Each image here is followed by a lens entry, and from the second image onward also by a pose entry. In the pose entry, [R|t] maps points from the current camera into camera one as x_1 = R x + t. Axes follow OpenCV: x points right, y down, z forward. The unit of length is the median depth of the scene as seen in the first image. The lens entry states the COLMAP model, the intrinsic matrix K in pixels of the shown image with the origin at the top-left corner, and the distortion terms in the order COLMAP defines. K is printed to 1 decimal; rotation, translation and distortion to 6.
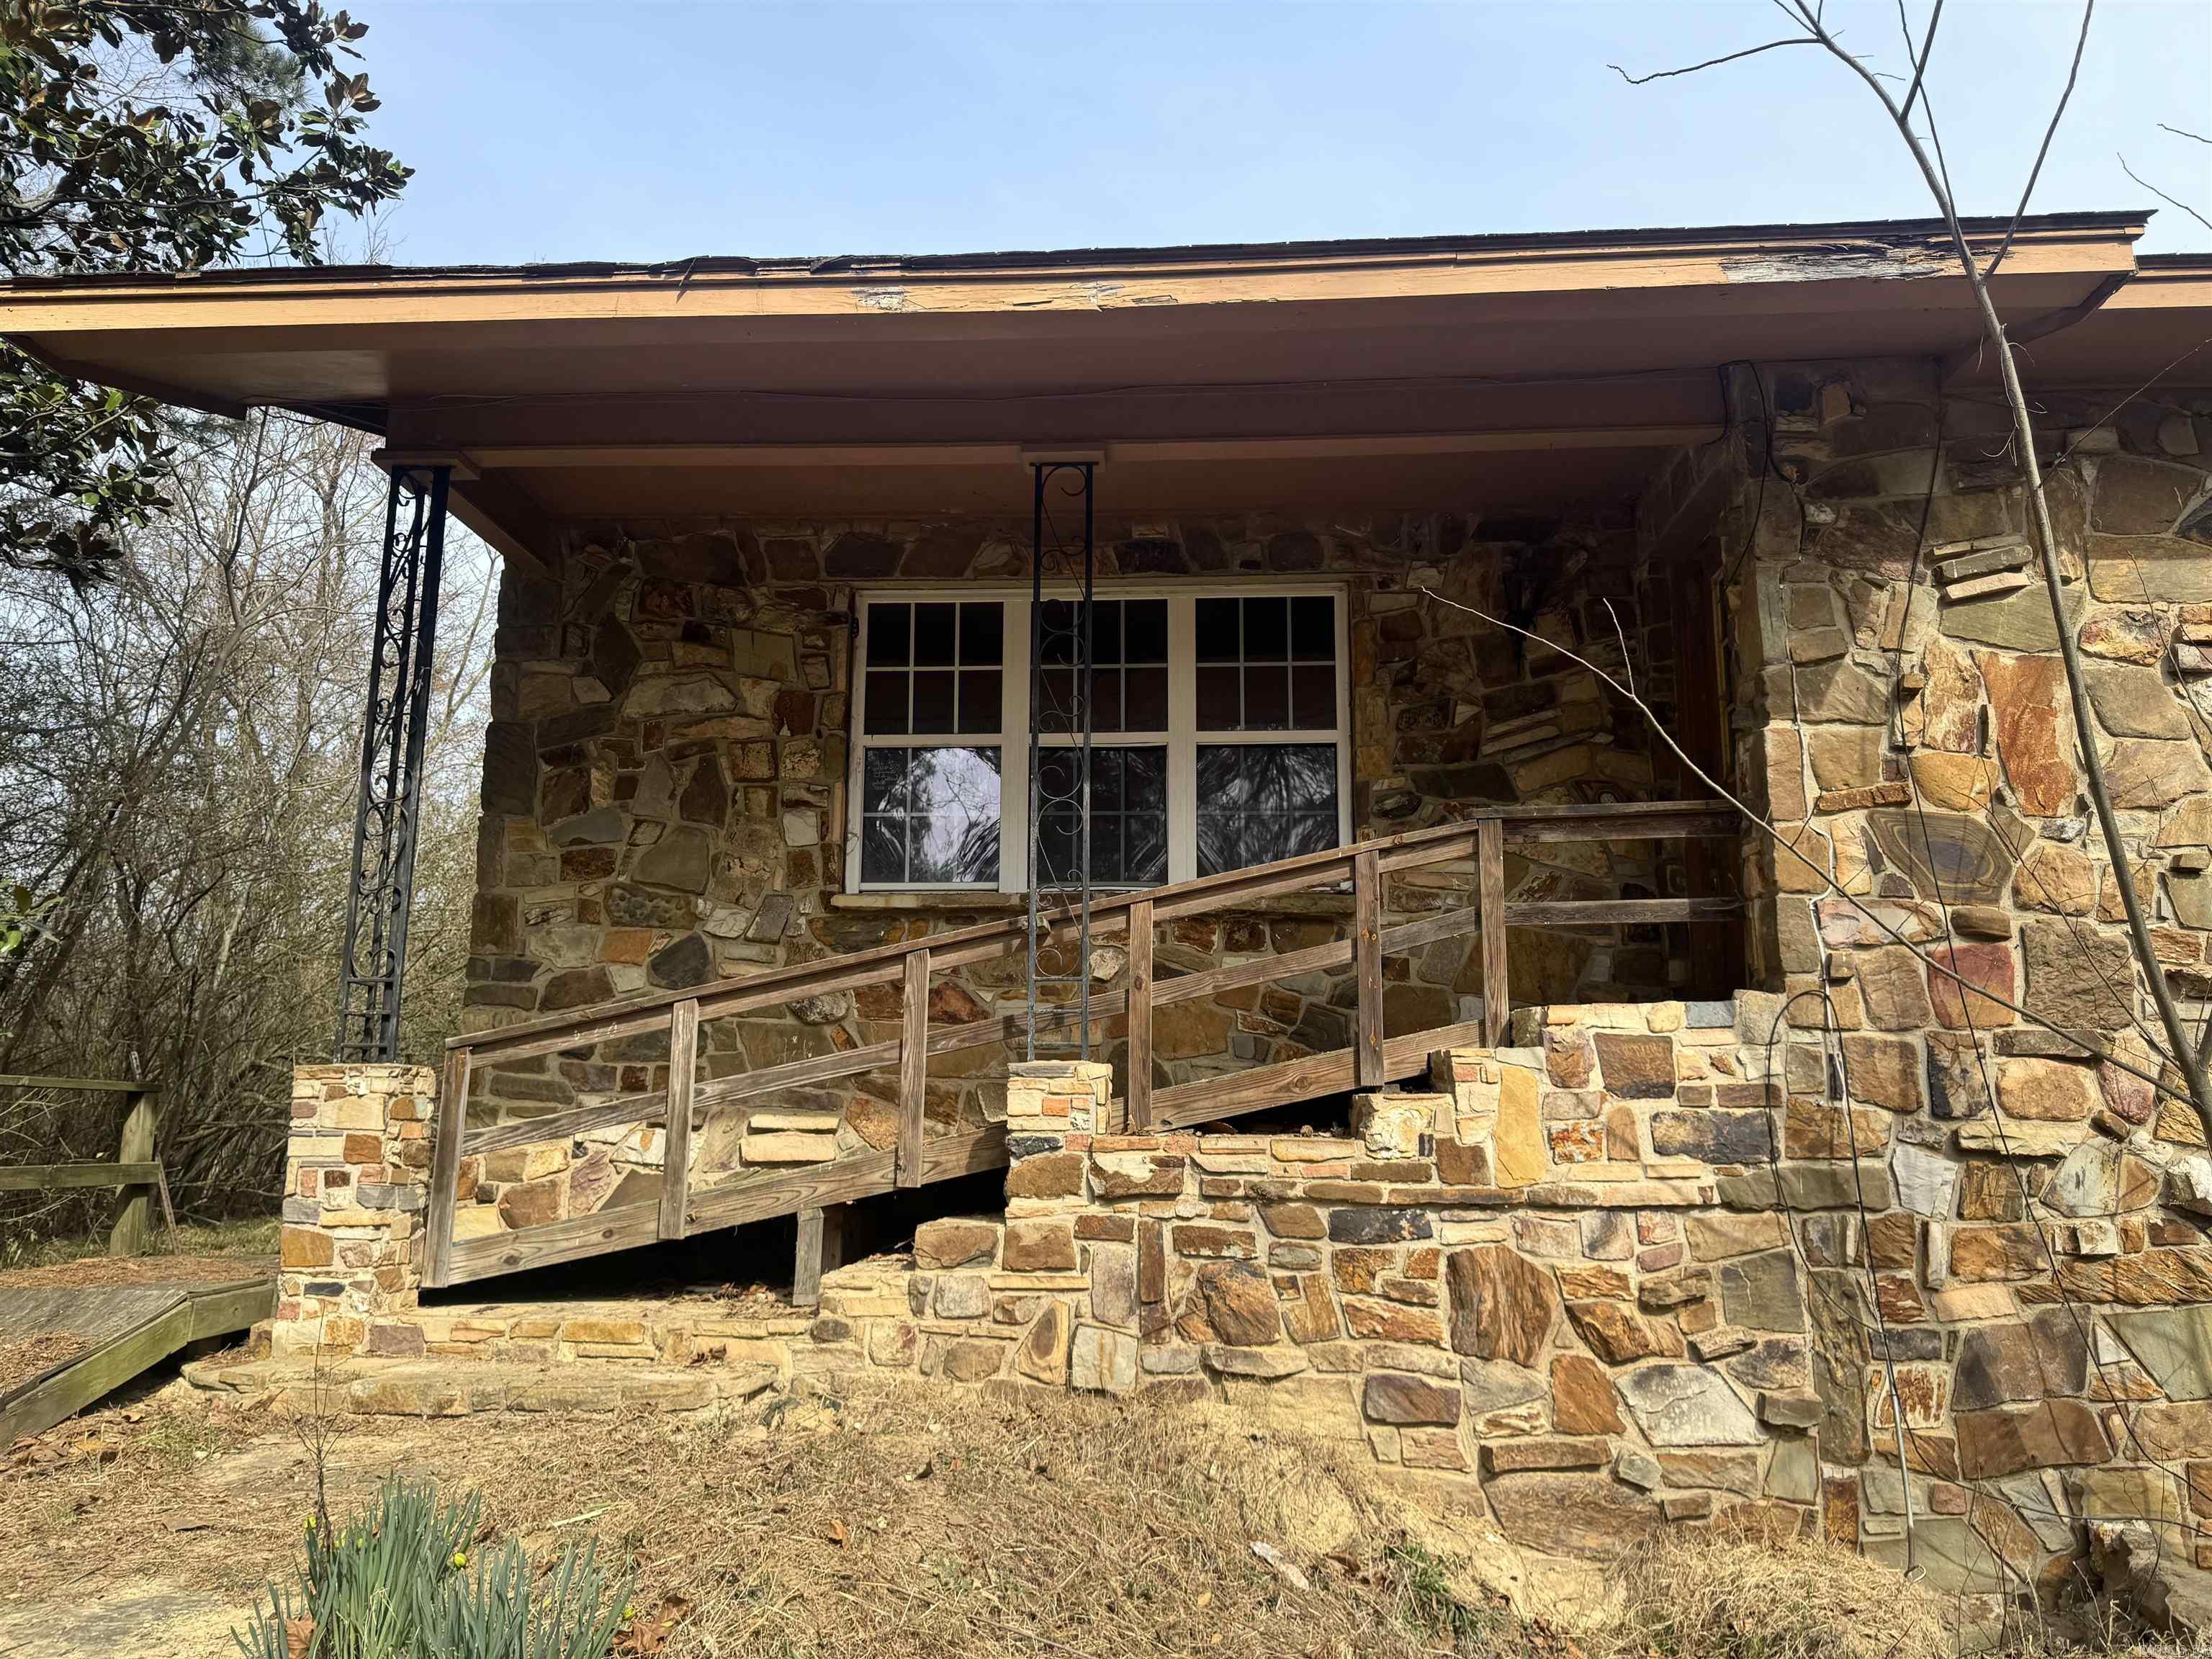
lens RADIAL K [[1574.3, 0, 1083.0], [0, 1574.3, 833.7], [0, 0, 1]] dist [0.118218, -0.218323]
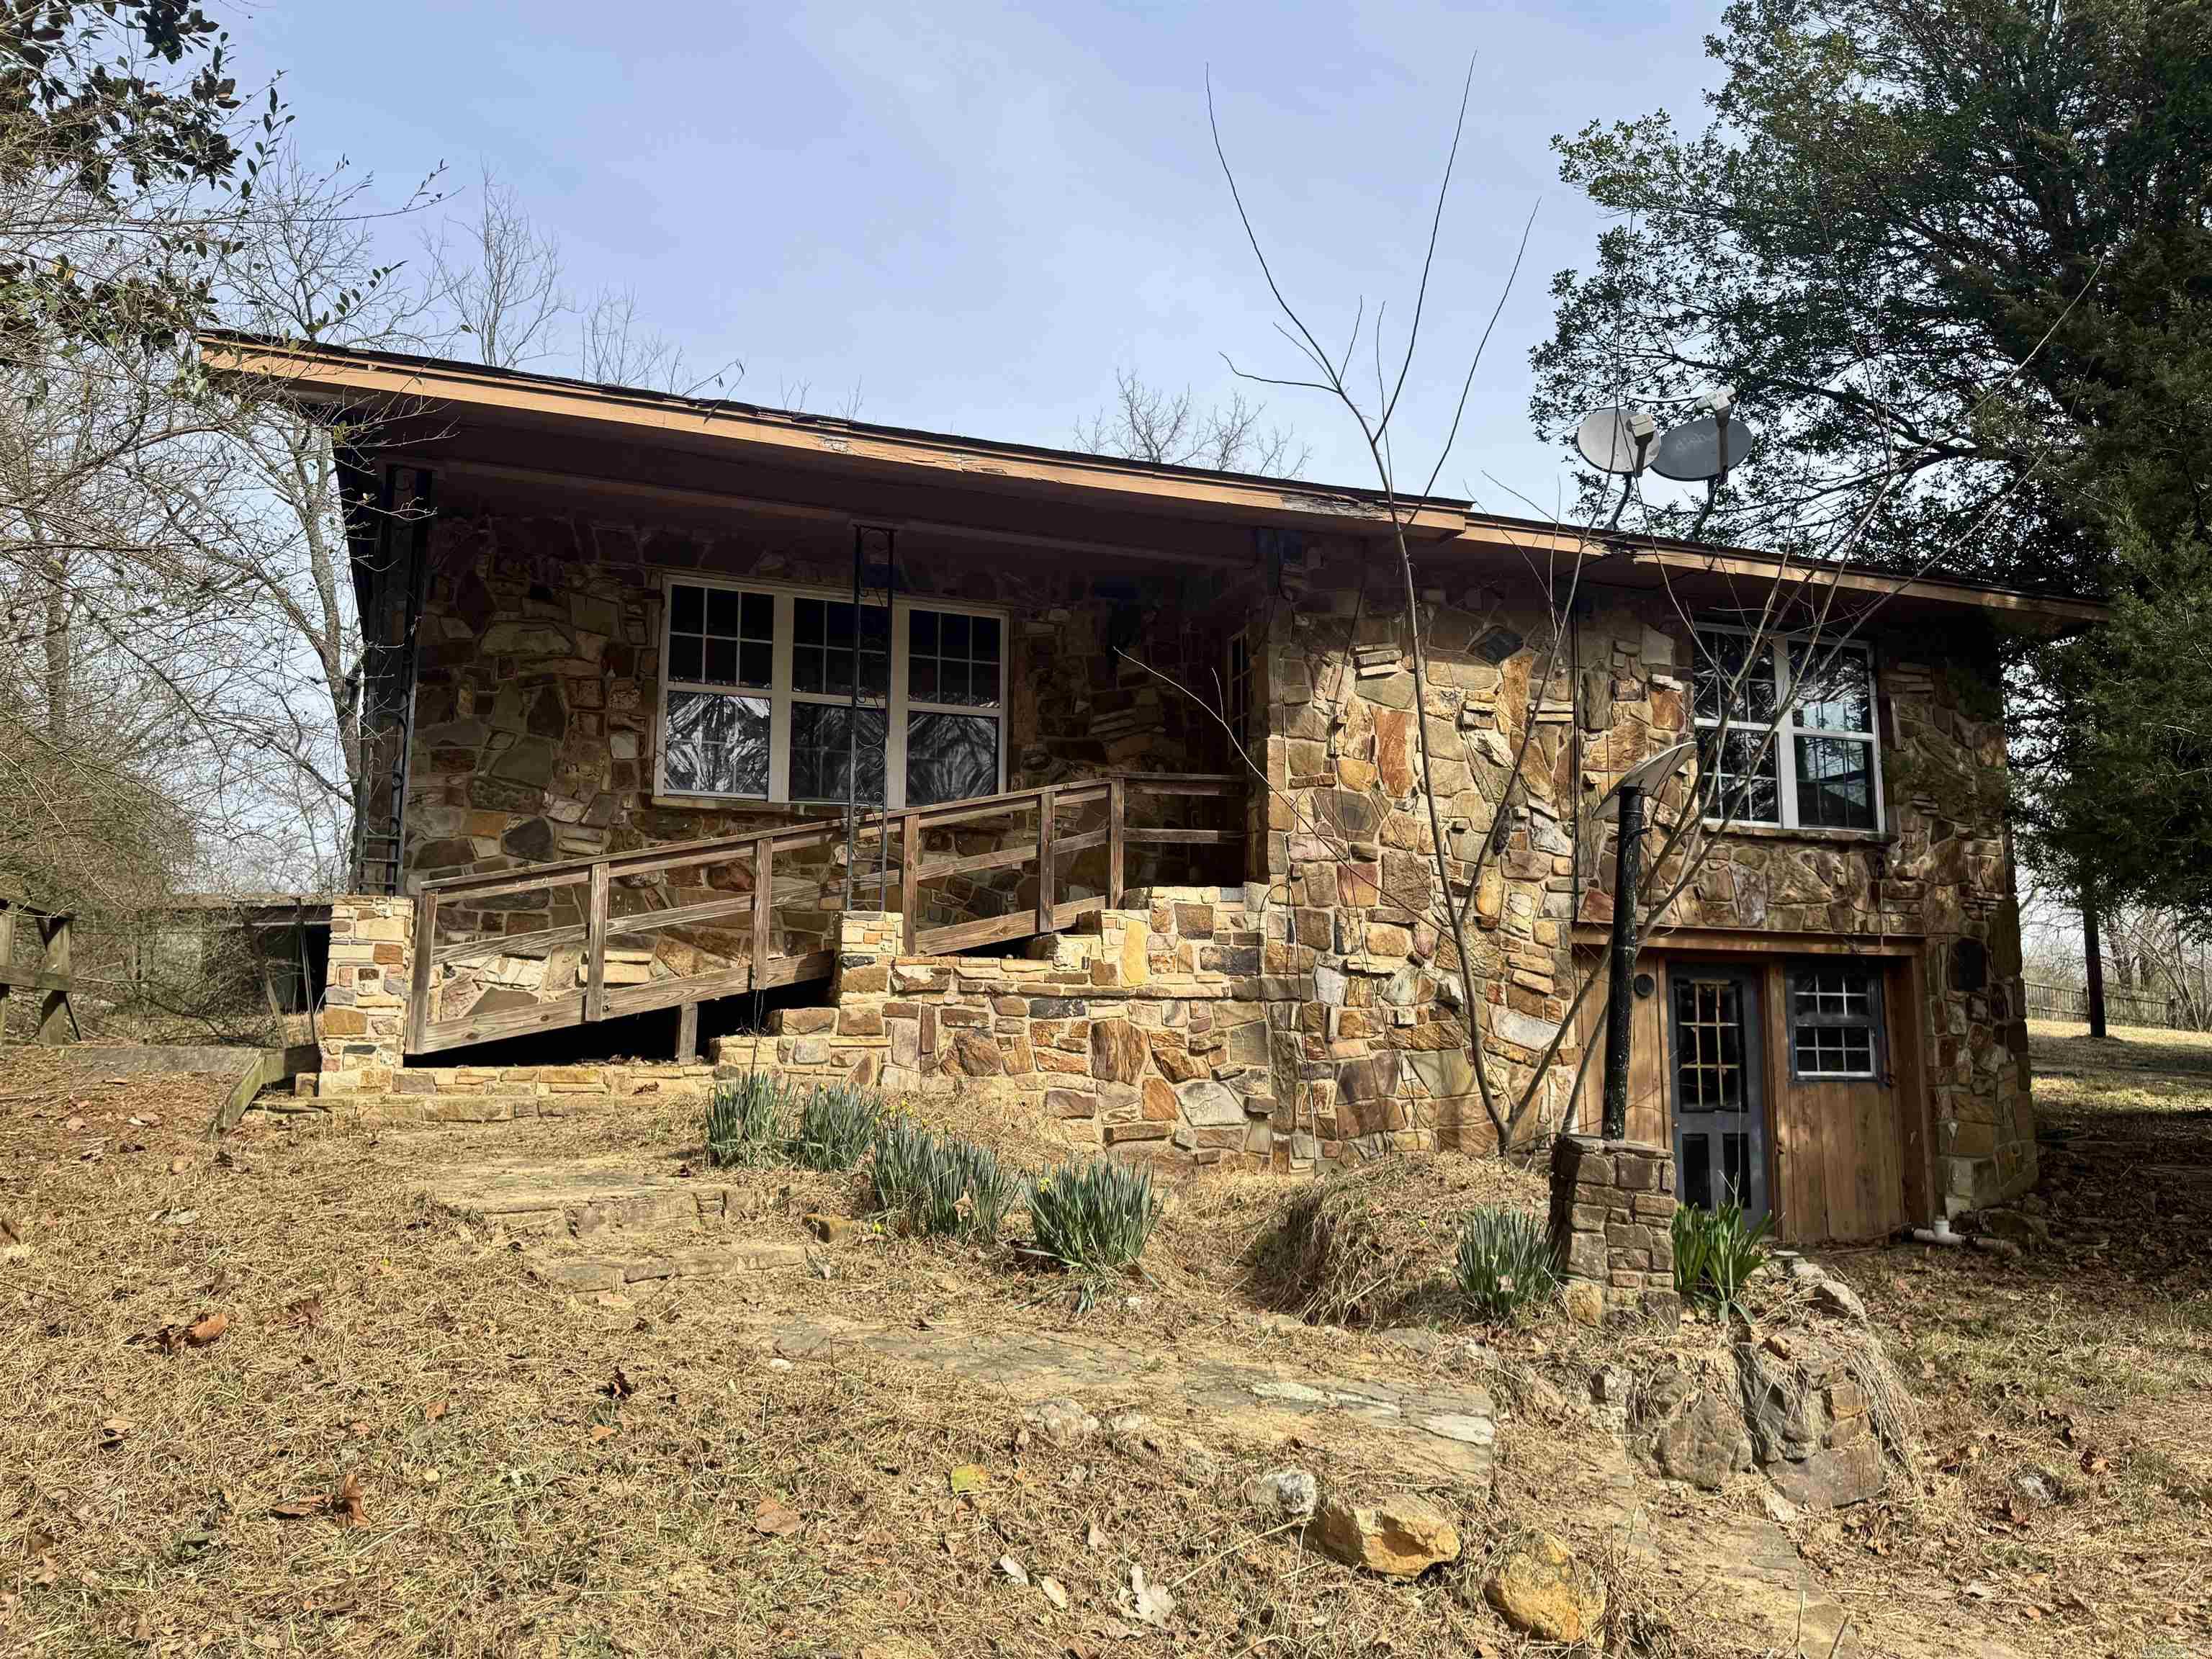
lens RADIAL K [[1585.9, 0, 1099.1], [0, 1585.9, 825.2], [0, 0, 1]] dist [0.060592, -0.050039]
pose [[0.920031, 0.055248, 0.387930, -0.448935], [-0.072353, 0.996939, 0.029615, -0.007765], [-0.385107, -0.055315, 0.921213, -0.596501]]
